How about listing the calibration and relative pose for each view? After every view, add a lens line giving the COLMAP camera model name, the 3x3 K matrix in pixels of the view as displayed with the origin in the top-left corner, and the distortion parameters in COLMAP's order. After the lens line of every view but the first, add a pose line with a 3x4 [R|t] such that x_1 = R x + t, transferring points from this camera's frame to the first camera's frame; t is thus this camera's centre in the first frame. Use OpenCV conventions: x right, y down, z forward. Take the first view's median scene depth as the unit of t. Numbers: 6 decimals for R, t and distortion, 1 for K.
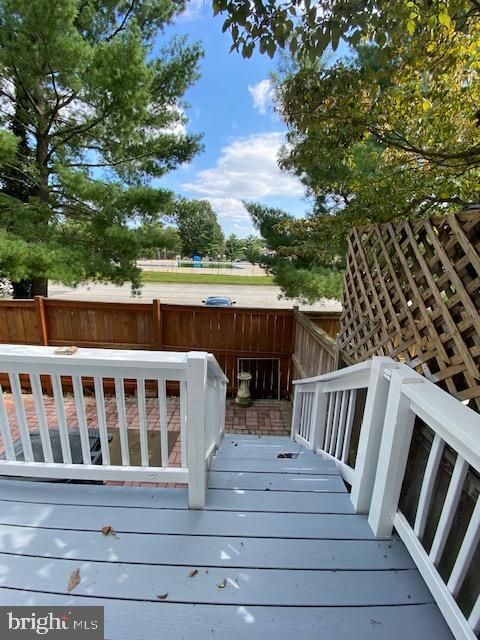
lens RADIAL K [[256.7, 0, 240.0], [0, 256.7, 320.0], [0, 0, 1]] dist [0.030481, -0.025607]
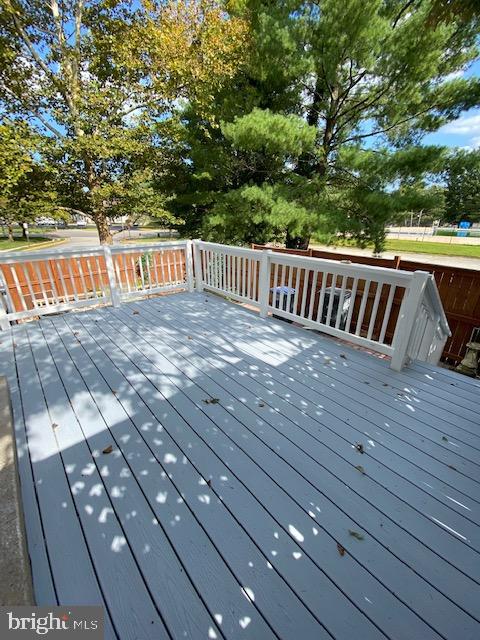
lens RADIAL K [[259.6, 0, 244.4], [0, 259.6, 319.7], [0, 0, 1]] dist [0.017156, -0.018111]
pose [[0.671238, 0.245775, -0.699310, 0.045016], [-0.167080, 0.969318, 0.180297, 0.046637], [0.722166, -0.004182, 0.691707, -0.139011]]
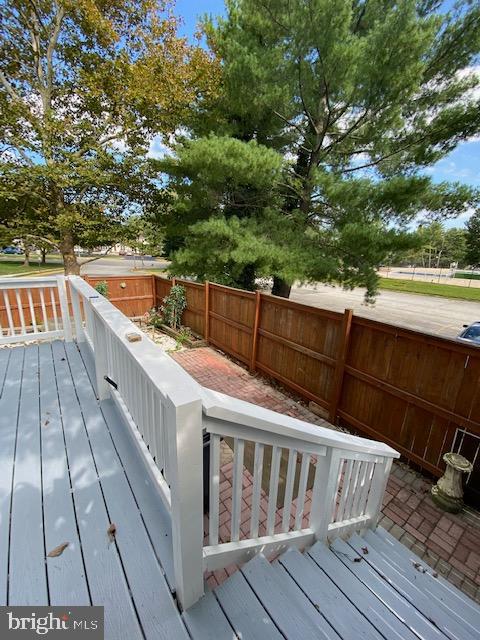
lens RADIAL K [[256.7, 0, 240.0], [0, 256.7, 320.0], [0, 0, 1]] dist [0.030481, -0.025607]
pose [[0.603155, 0.195969, -0.773175, 0.053383], [-0.215009, 0.973412, 0.078992, -0.017563], [0.768098, 0.118595, 0.629254, 0.102007]]
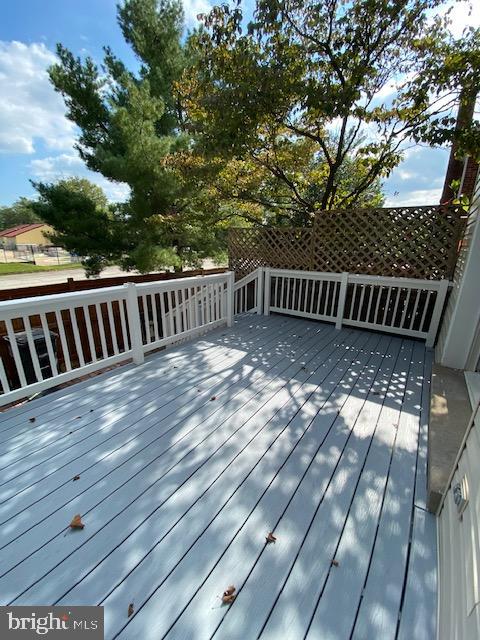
lens RADIAL K [[256.7, 0, 240.0], [0, 256.7, 320.0], [0, 0, 1]] dist [0.030481, -0.025607]
pose [[0.576804, -0.271272, 0.770525, -0.399154], [0.209812, 0.960805, 0.181201, 0.024025], [-0.789479, 0.057148, 0.611112, -0.143026]]
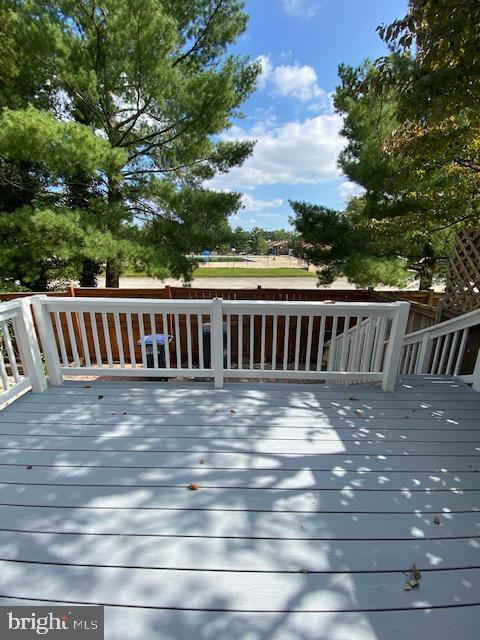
lens RADIAL K [[256.7, 0, 240.0], [0, 256.7, 320.0], [0, 0, 1]] dist [0.030481, -0.025607]
pose [[0.999573, -0.027487, -0.009869, -0.197451], [0.027721, 0.999317, 0.024435, 0.026959], [0.009190, -0.024698, 0.999653, -0.127947]]
